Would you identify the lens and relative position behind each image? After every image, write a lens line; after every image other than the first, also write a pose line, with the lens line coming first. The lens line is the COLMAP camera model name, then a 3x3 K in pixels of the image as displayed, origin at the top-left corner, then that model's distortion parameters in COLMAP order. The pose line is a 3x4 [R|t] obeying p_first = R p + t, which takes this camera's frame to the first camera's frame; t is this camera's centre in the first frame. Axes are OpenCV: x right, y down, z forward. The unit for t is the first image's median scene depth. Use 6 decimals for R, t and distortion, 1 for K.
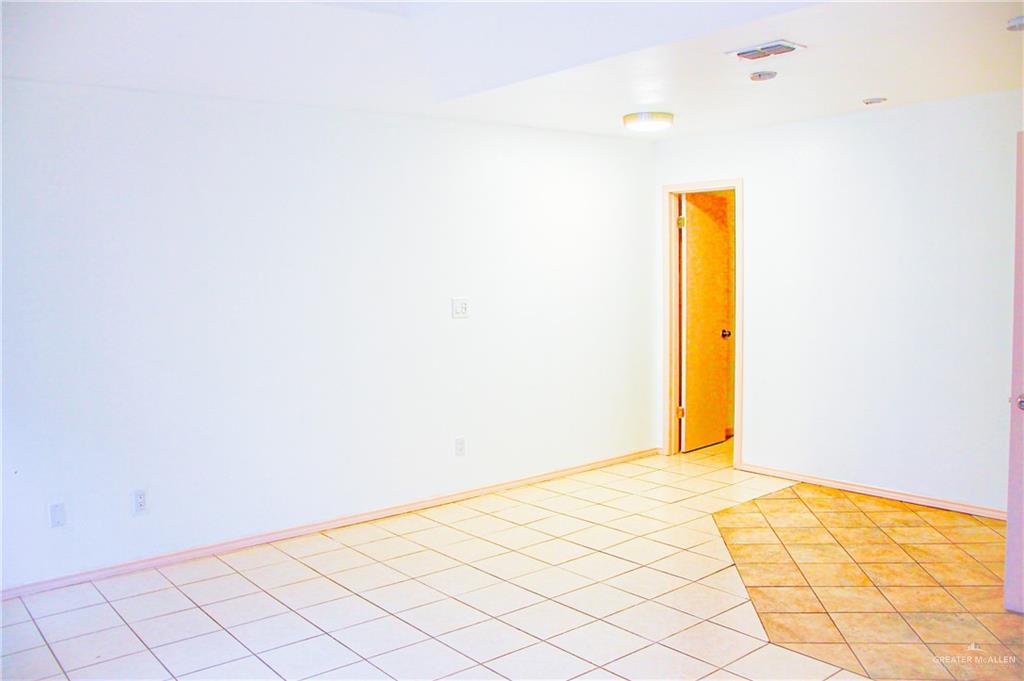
lens RADIAL K [[871.5, 0, 512.0], [0, 871.5, 340.5], [0, 0, 1]] dist [-0.166685, 0.188349]
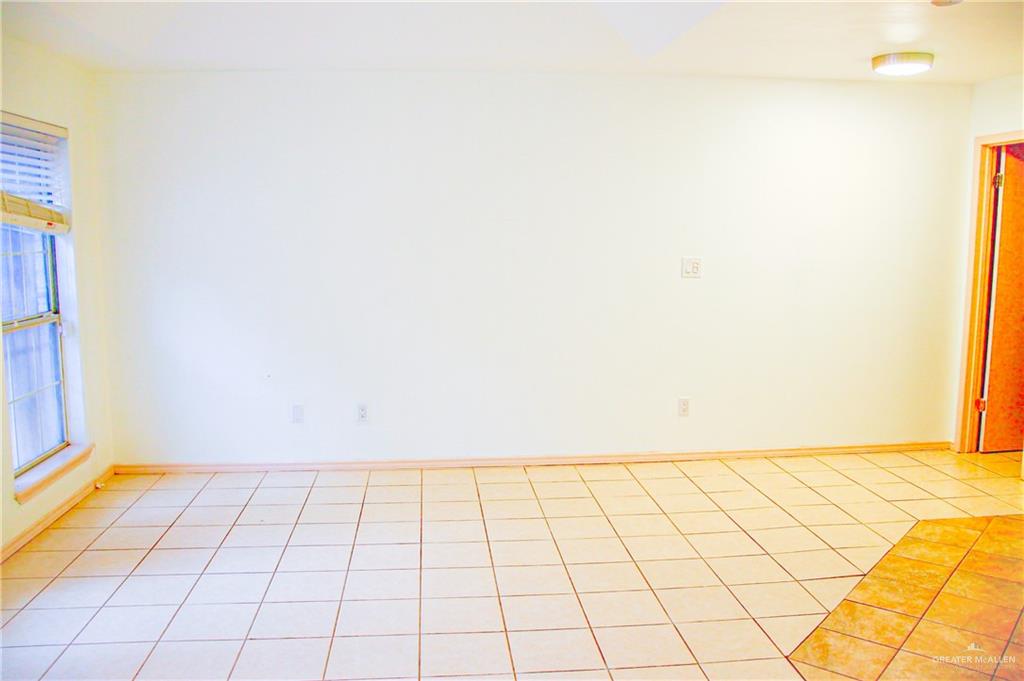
lens RADIAL K [[871.5, 0, 512.0], [0, 871.5, 340.5], [0, 0, 1]] dist [-0.166685, 0.188349]
pose [[0.836003, 0.092132, -0.540935, 0.314657], [-0.064762, 0.995480, 0.069462, -0.010102], [0.544890, -0.023039, 0.838191, 0.066726]]
